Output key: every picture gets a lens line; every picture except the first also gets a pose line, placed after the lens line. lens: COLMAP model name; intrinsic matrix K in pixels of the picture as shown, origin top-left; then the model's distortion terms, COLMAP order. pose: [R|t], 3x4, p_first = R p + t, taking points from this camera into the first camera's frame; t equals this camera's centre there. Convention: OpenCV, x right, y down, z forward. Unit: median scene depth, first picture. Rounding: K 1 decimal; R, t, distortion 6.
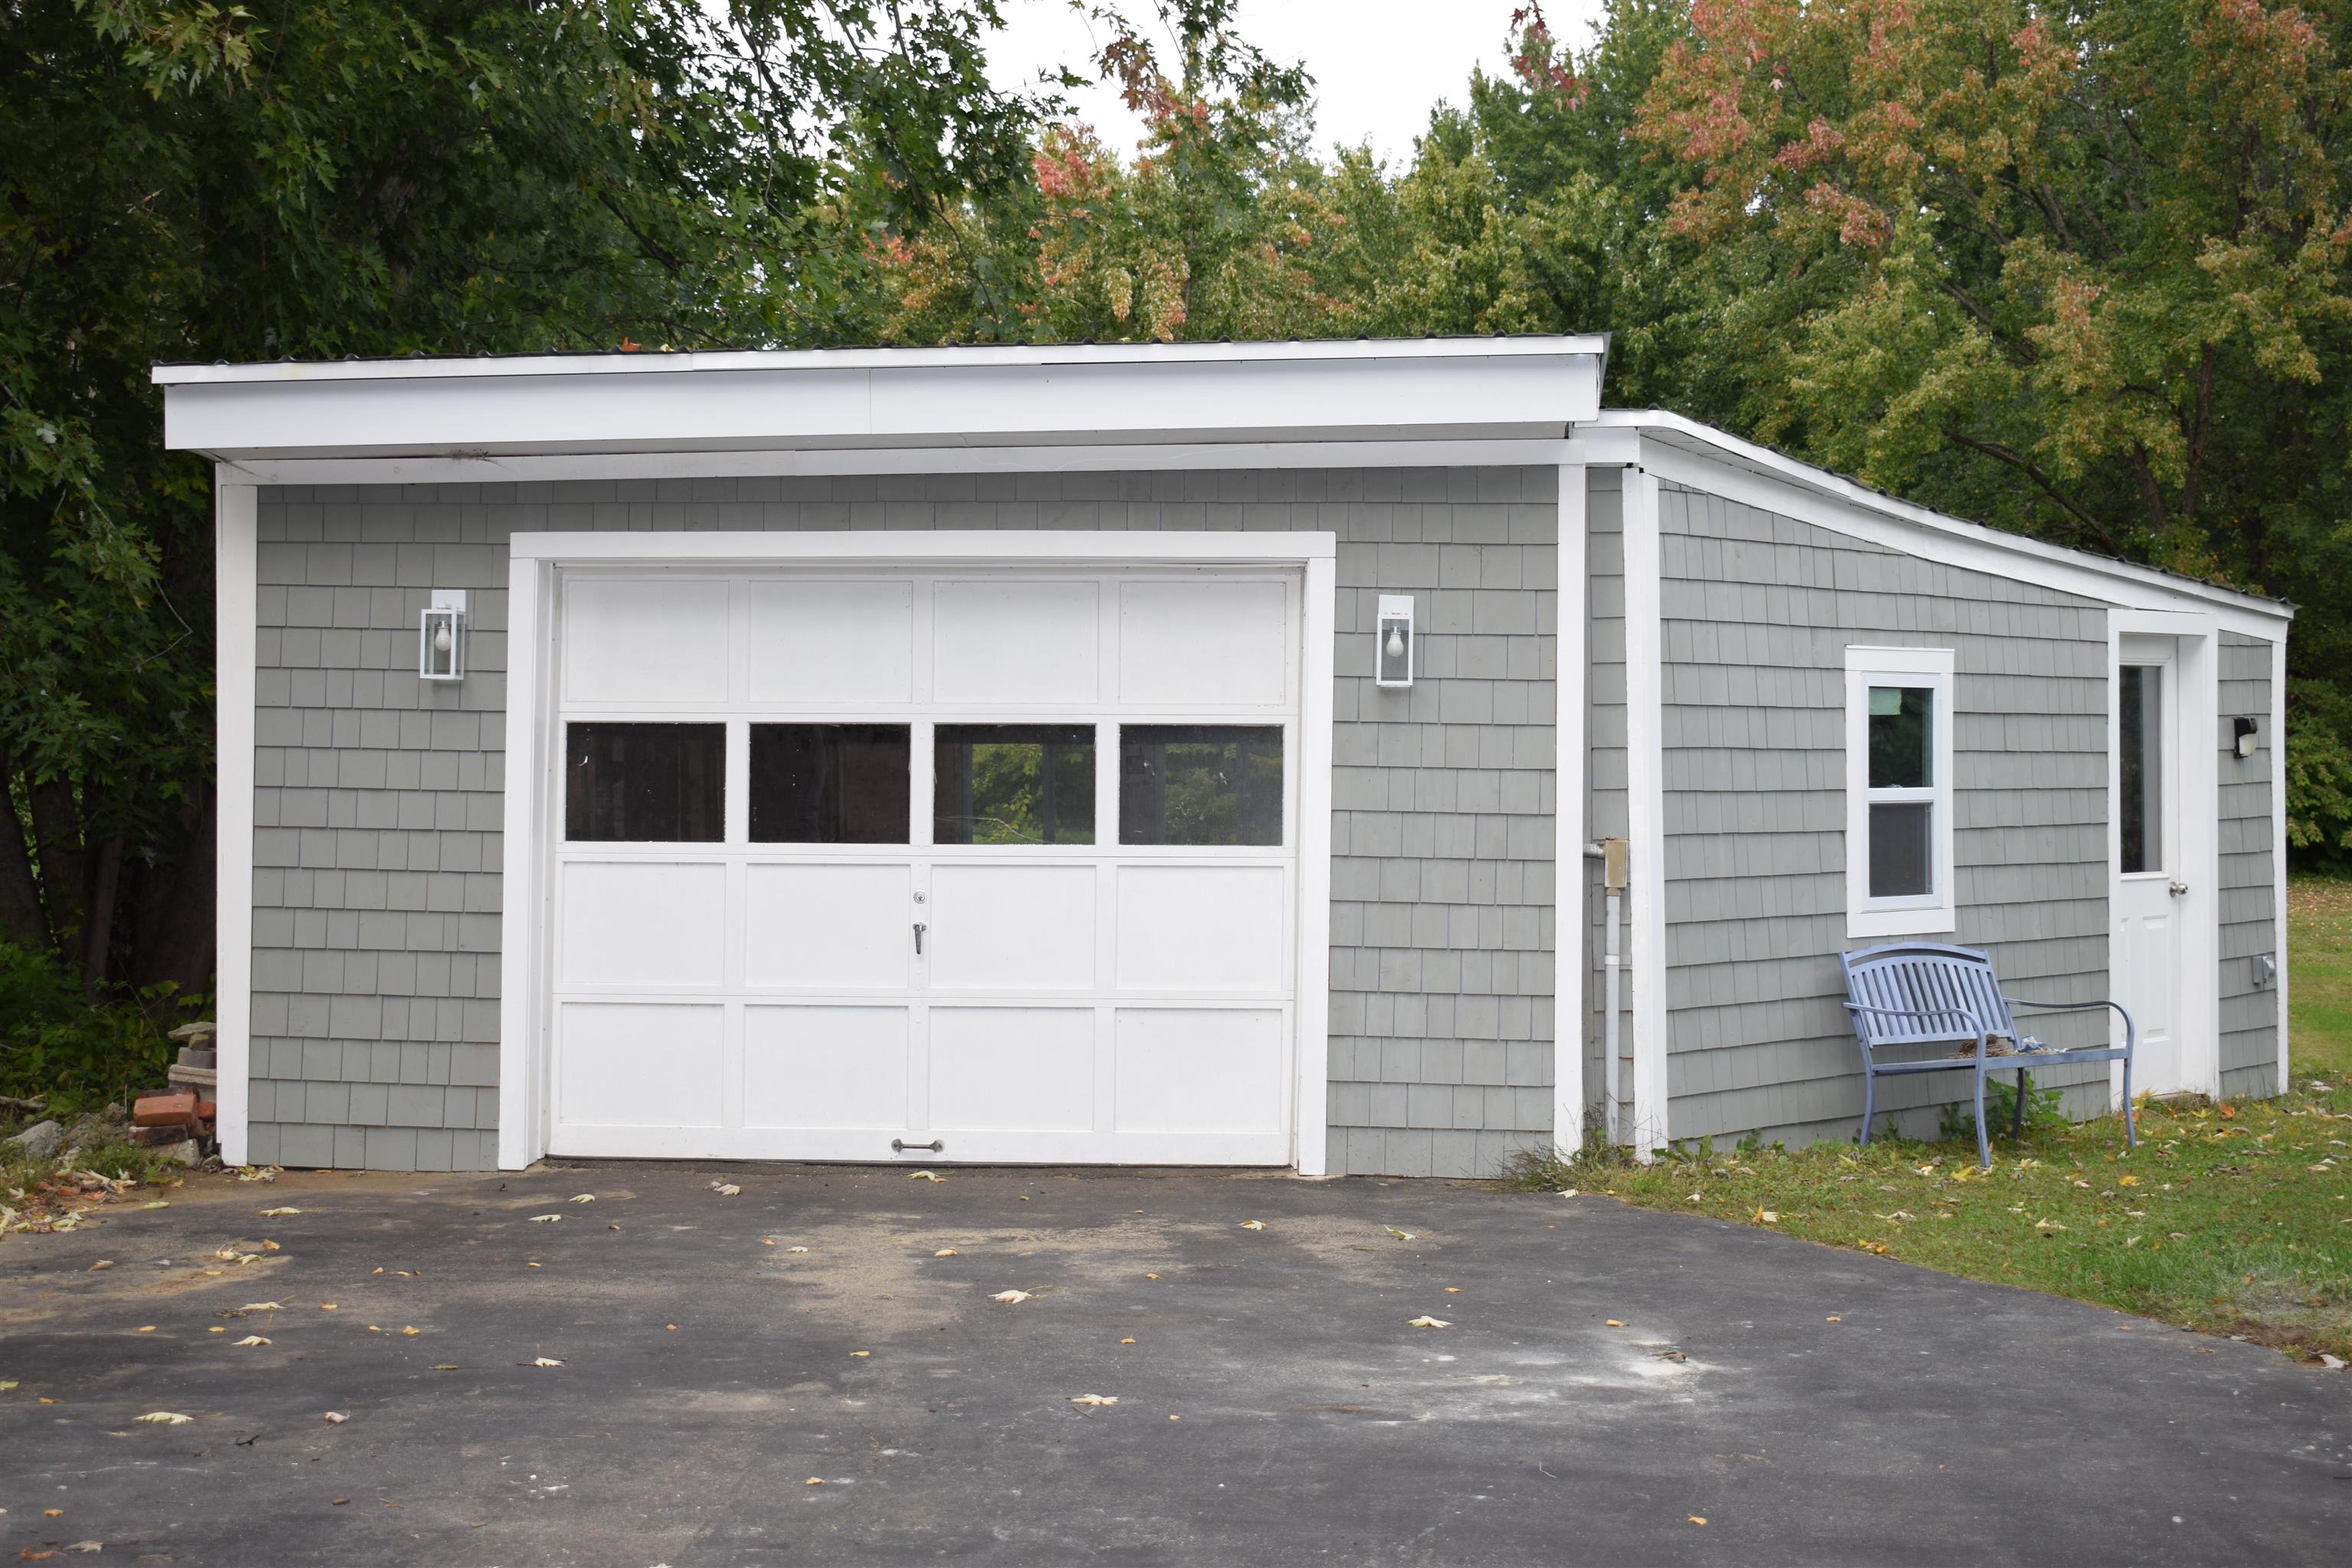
lens RADIAL K [[3567.0, 0, 1161.3], [0, 3567.0, 770.2], [0, 0, 1]] dist [0.053297, 0.000000]
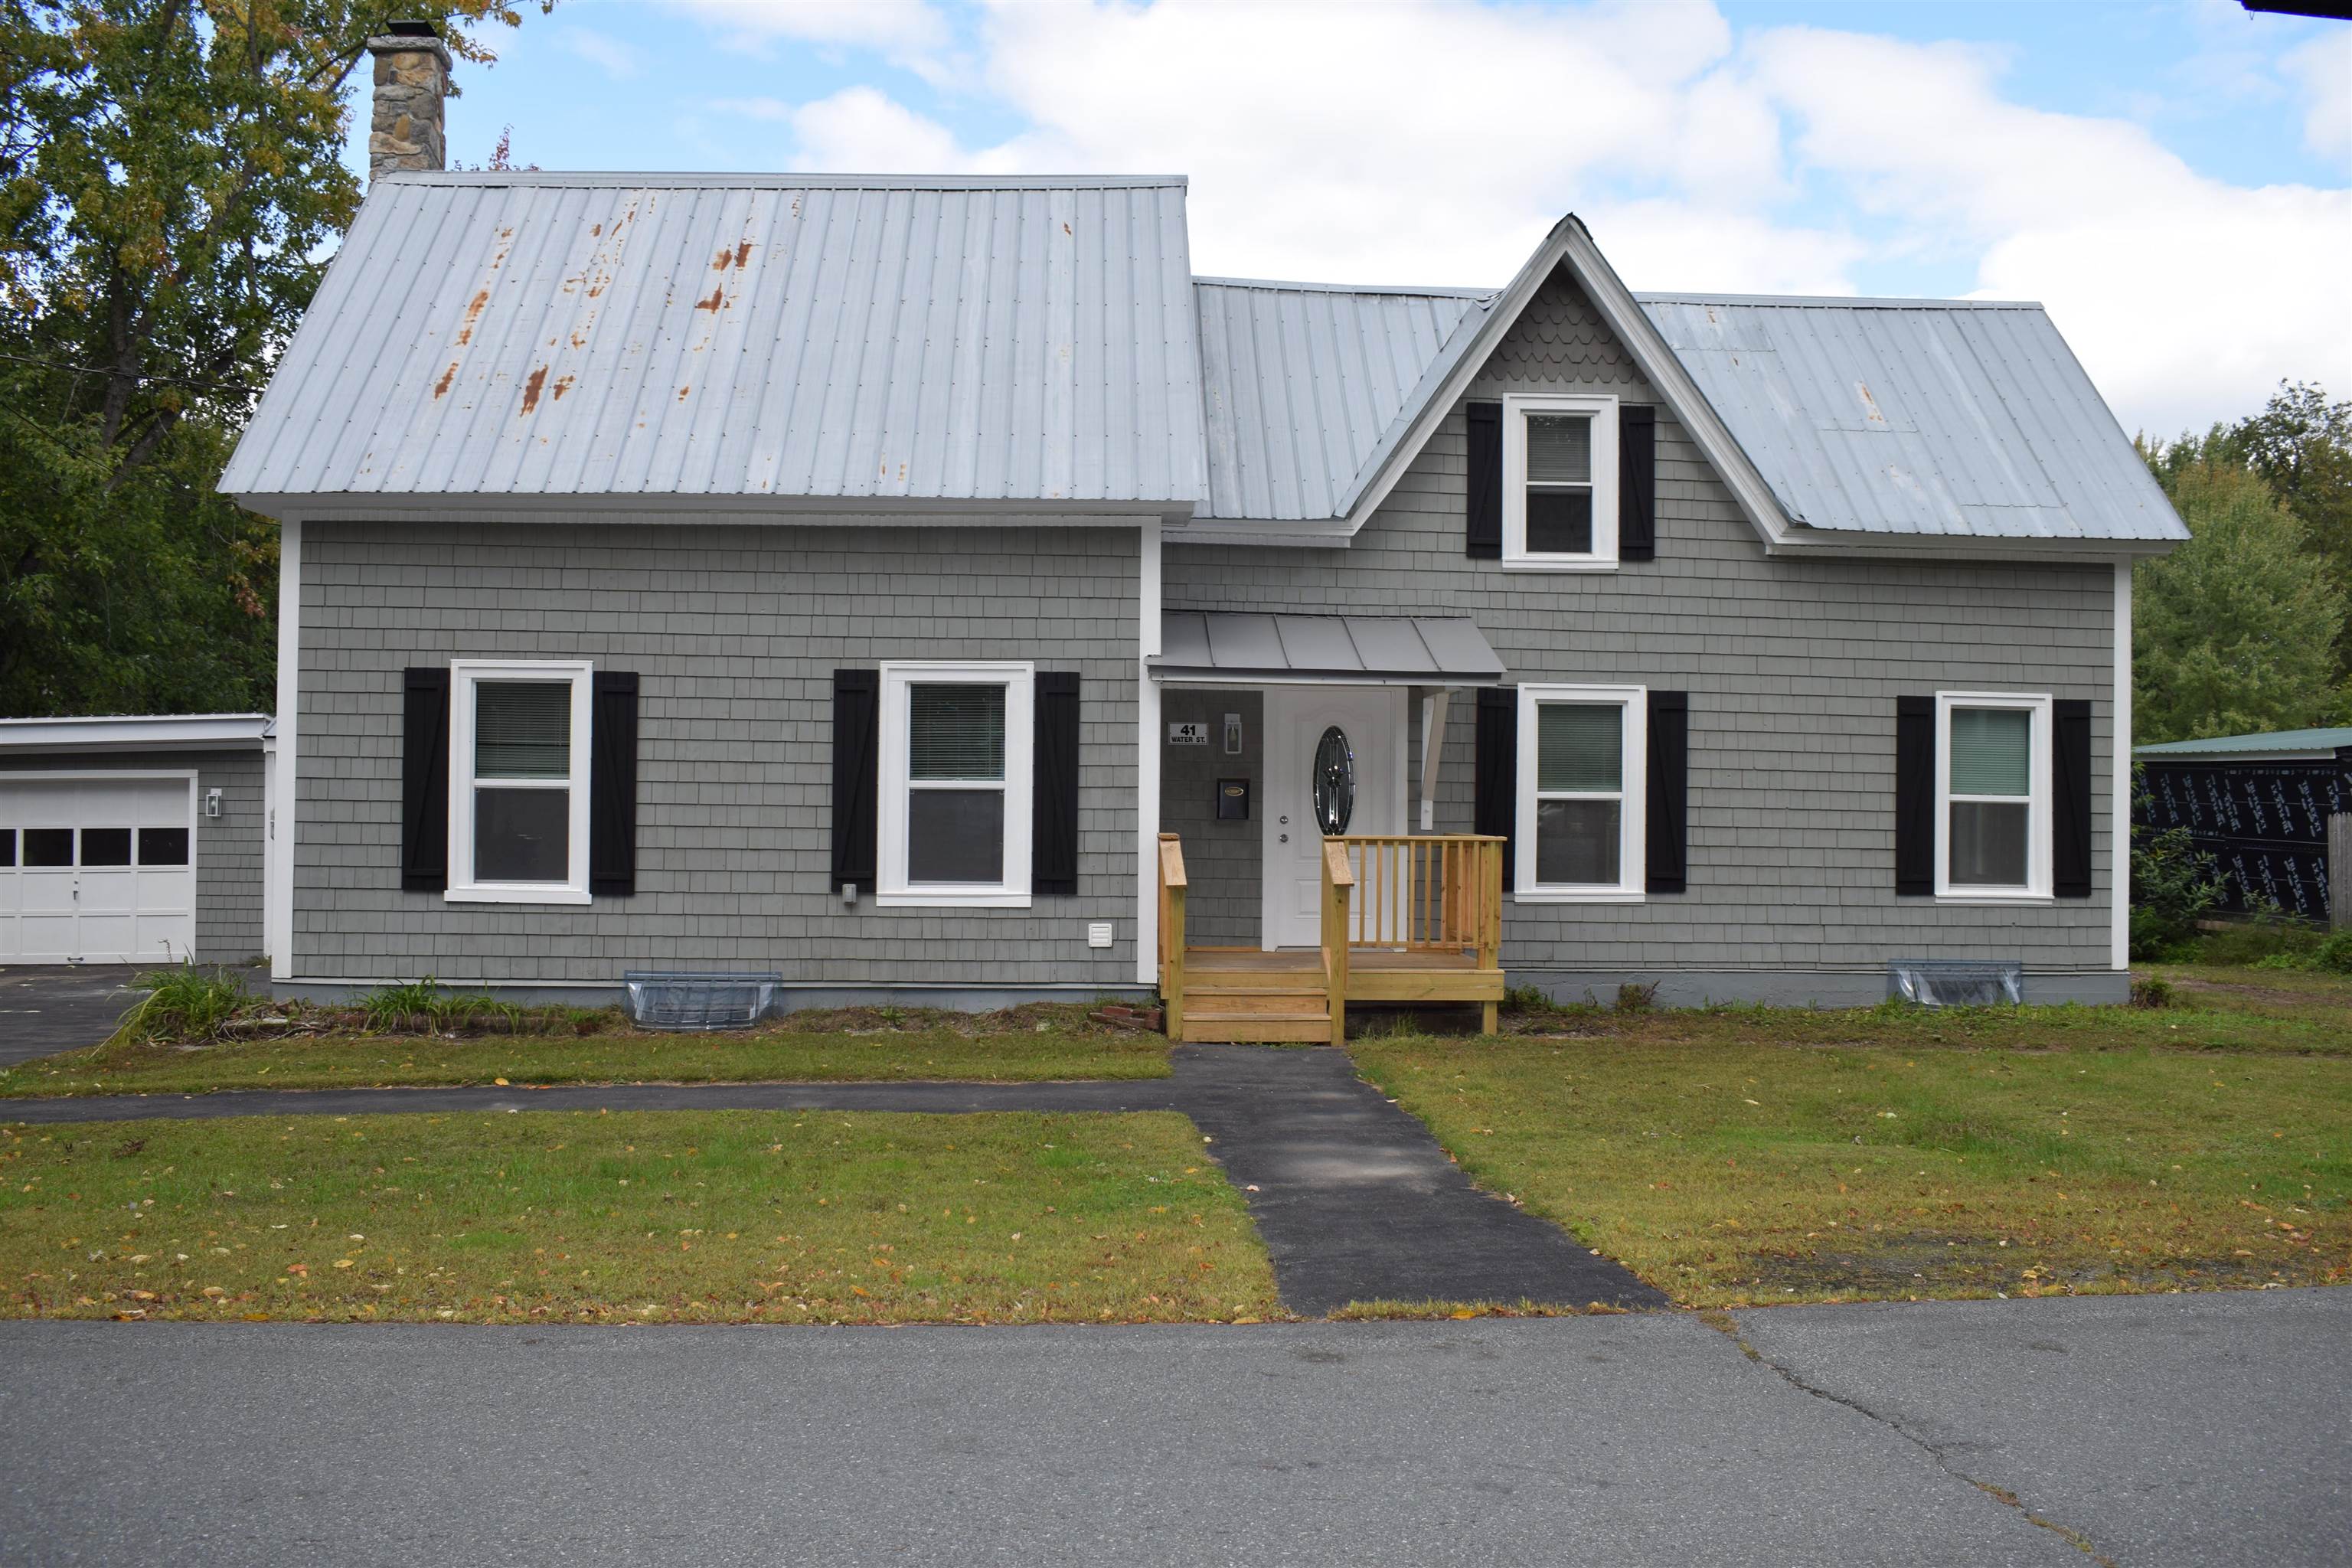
lens RADIAL K [[2139.2, 0, 1178.9], [0, 2139.2, 774.6], [0, 0, 1]] dist [-0.067441, 0.002232]
pose [[0.989867, -0.010306, 0.141621, 0.574033], [0.014561, 0.999472, -0.029044, 0.006550], [-0.141247, 0.030812, 0.989495, -0.908740]]
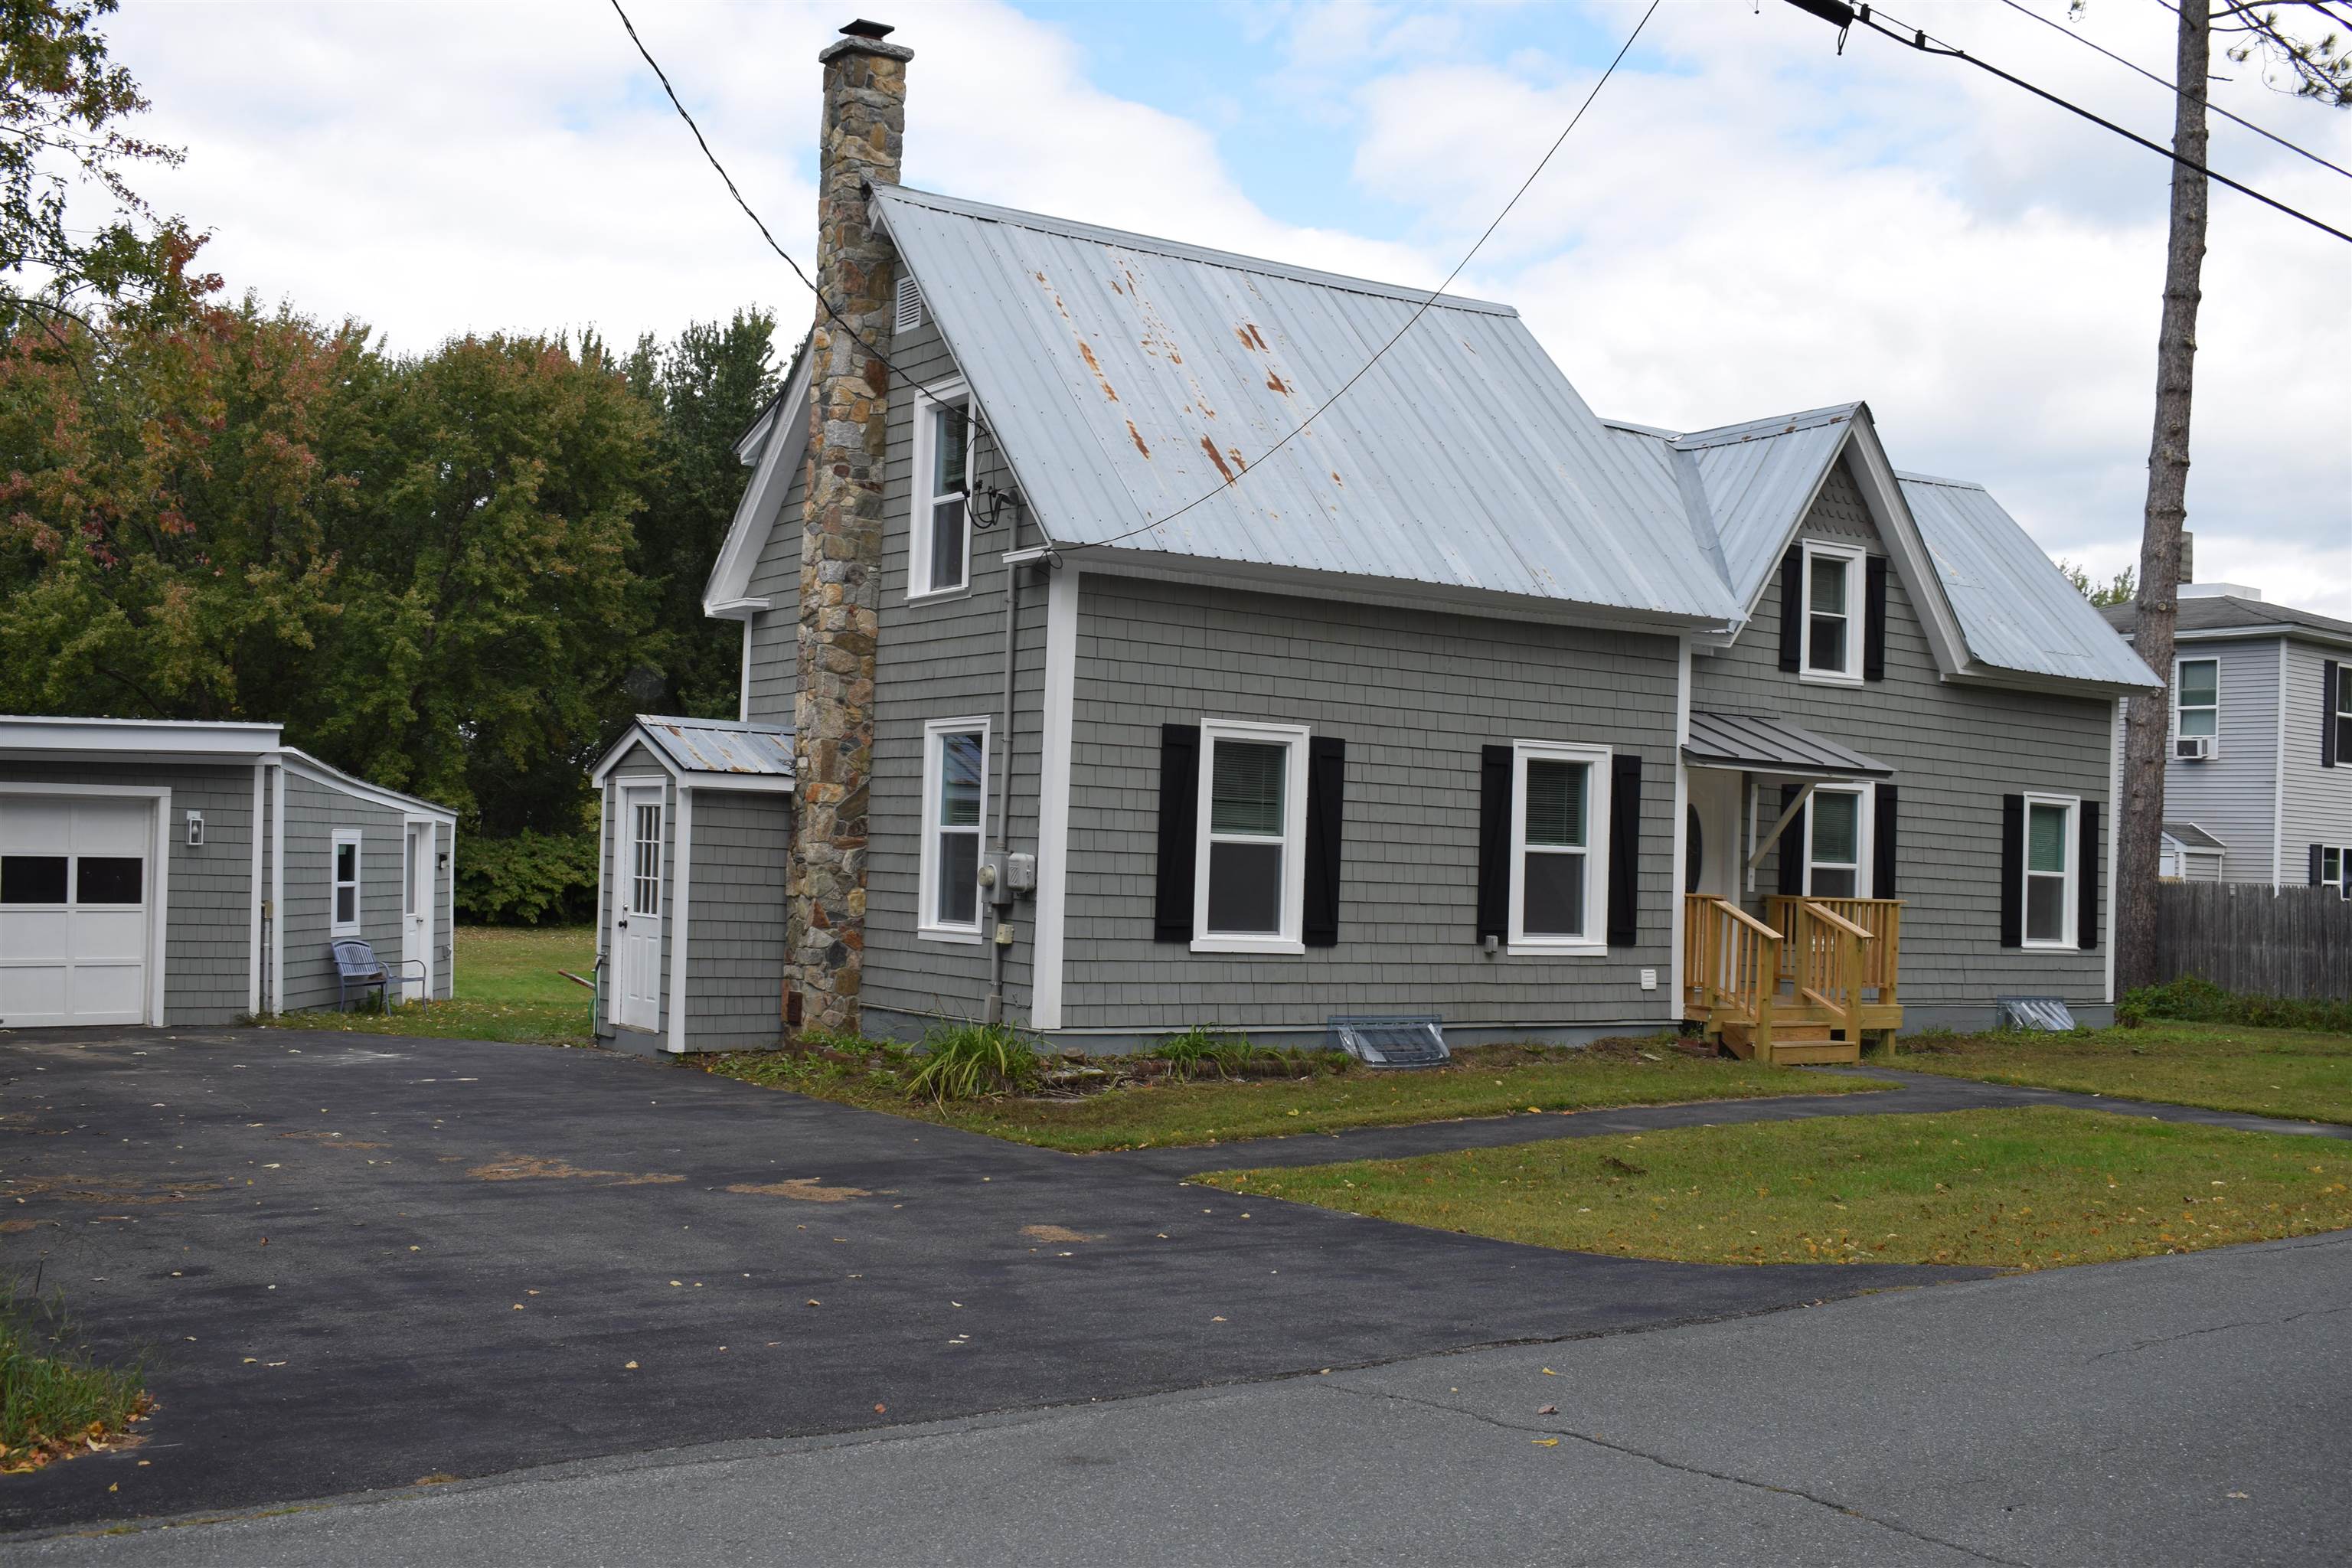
lens RADIAL K [[2454.9, 0, 1169.1], [0, 2454.9, 781.3], [0, 0, 1]] dist [-0.028581, 0.000000]
pose [[0.766859, 0.026145, 0.641282, -0.476287], [-0.005988, 0.999418, -0.033586, -0.011792], [-0.641787, 0.021916, 0.766570, -0.771737]]
